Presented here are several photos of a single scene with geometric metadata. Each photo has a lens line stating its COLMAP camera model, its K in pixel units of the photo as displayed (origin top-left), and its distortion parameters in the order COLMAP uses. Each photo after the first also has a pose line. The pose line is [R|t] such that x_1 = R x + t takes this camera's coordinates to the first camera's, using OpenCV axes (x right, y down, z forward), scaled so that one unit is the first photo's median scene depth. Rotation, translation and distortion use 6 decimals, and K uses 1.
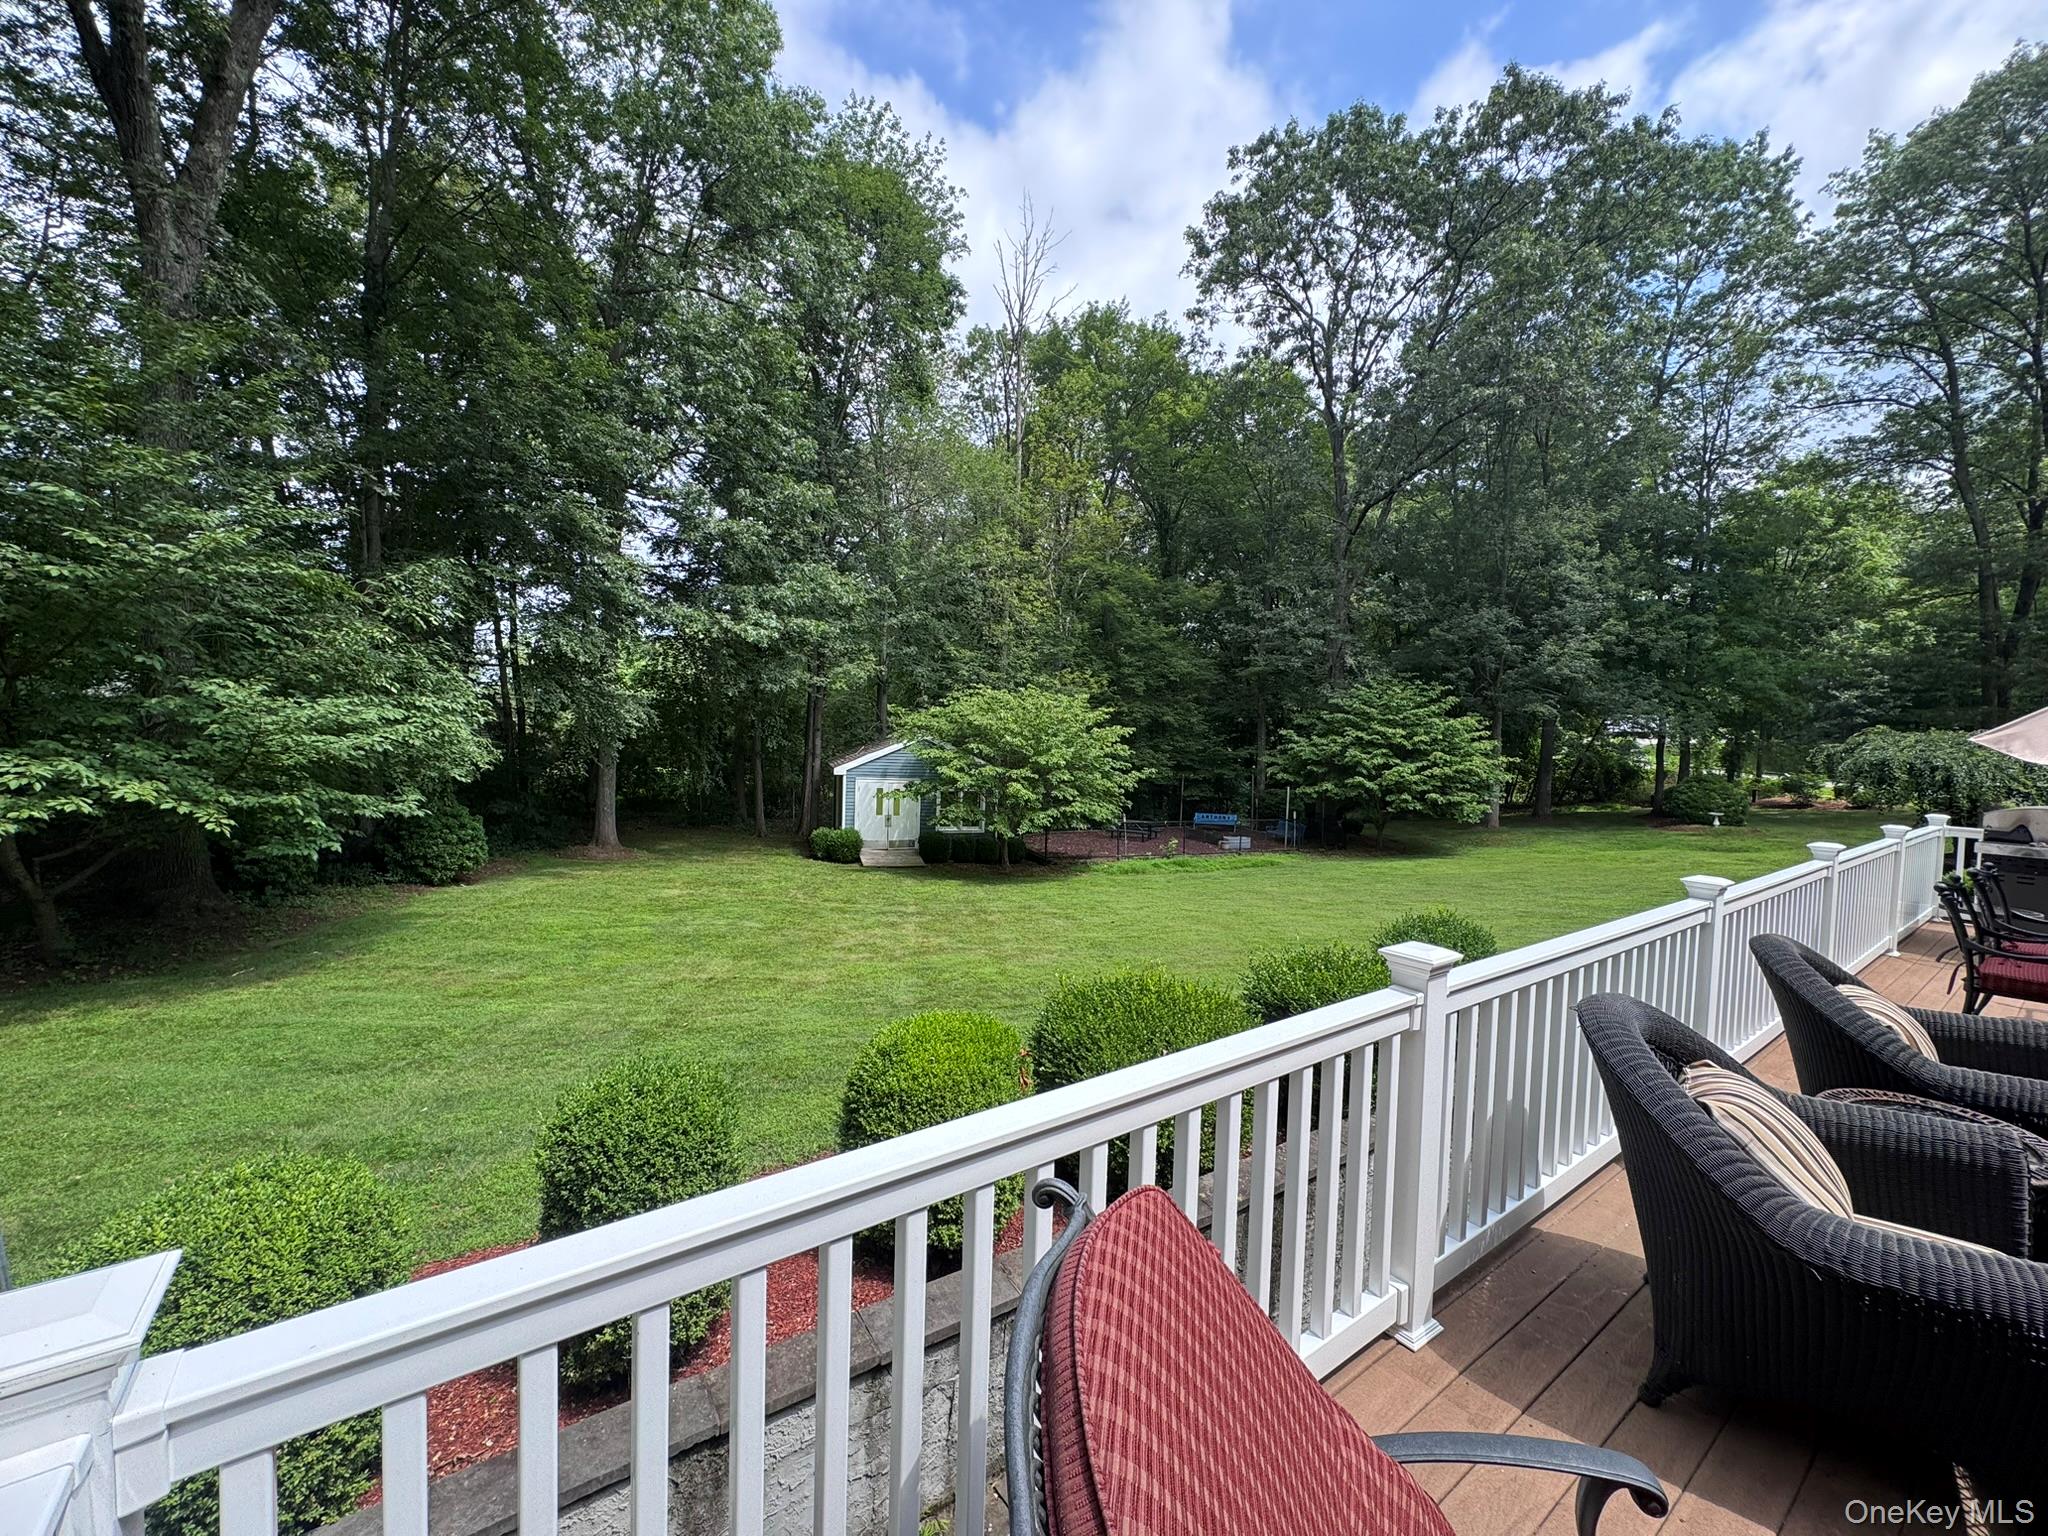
lens RADIAL K [[829.8, 0, 1024.0], [0, 829.8, 768.0], [0, 0, 1]] dist [0.000308, 0.000971]
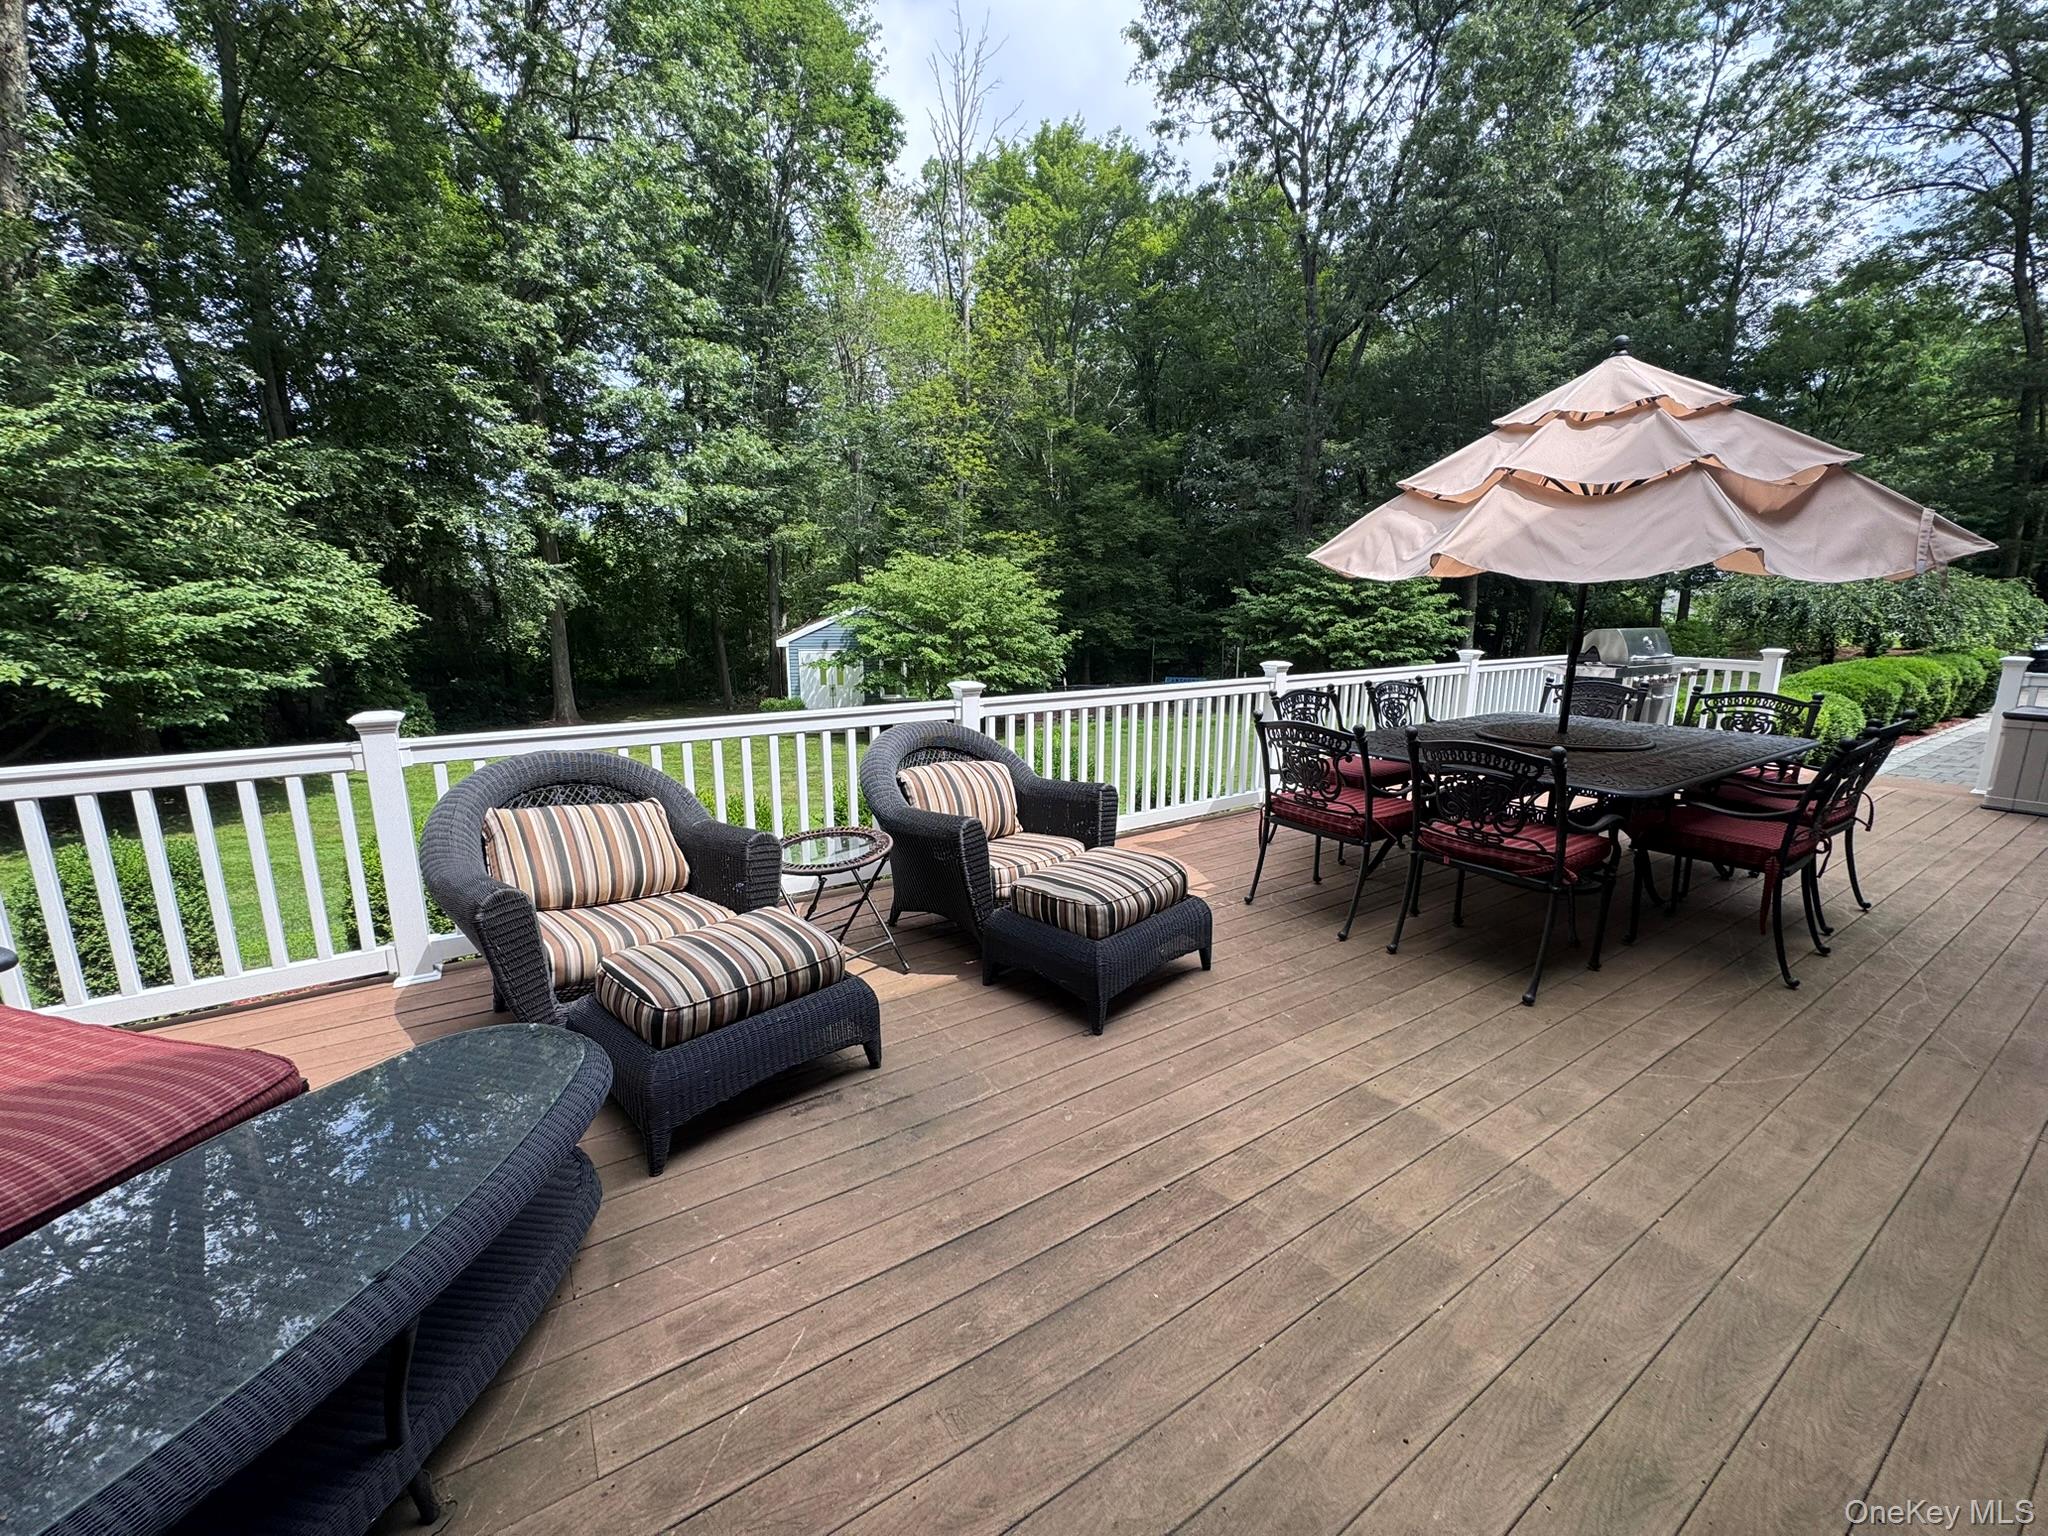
lens RADIAL K [[829.8, 0, 1024.0], [0, 829.8, 768.0], [0, 0, 1]] dist [0.000308, 0.000971]
pose [[0.997991, -0.018793, -0.060504, 0.111136], [0.027715, 0.988269, 0.150186, 0.008753], [0.056972, -0.151561, 0.986805, -0.017754]]
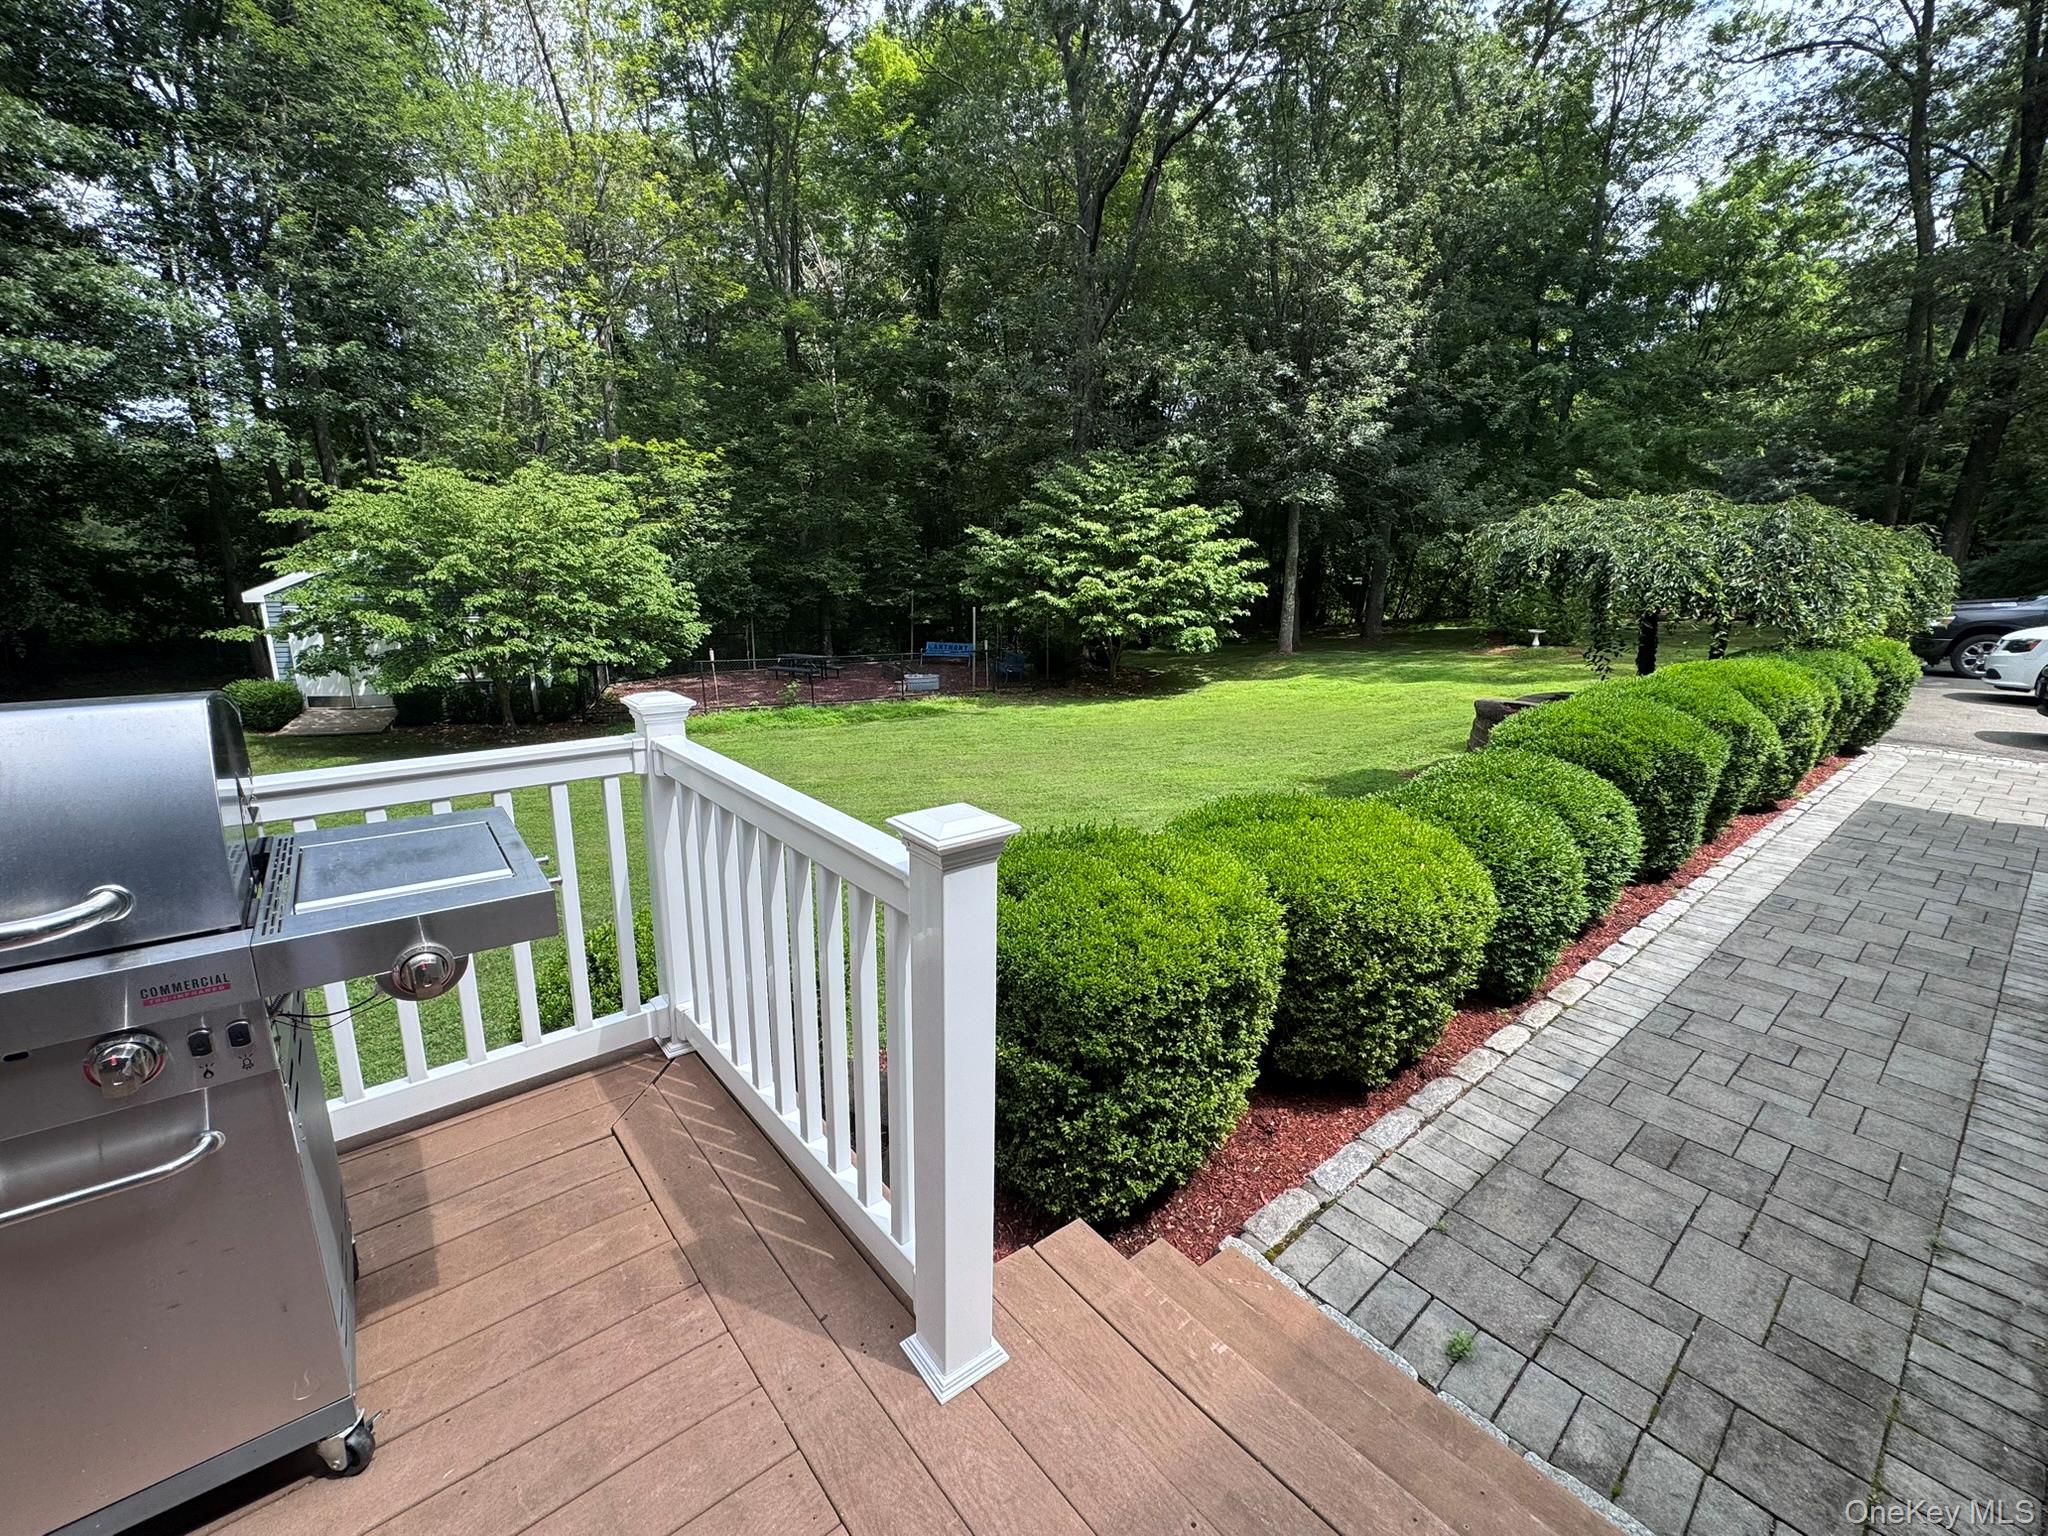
lens RADIAL K [[892.8, 0, 1024.0], [0, 892.8, 768.0], [0, 0, 1]] dist [0.001370, 0.000575]
pose [[0.998292, -0.028092, 0.051220, 0.295353], [0.017381, 0.979908, 0.198691, 0.005673], [-0.055772, -0.197461, 0.978723, 0.171420]]
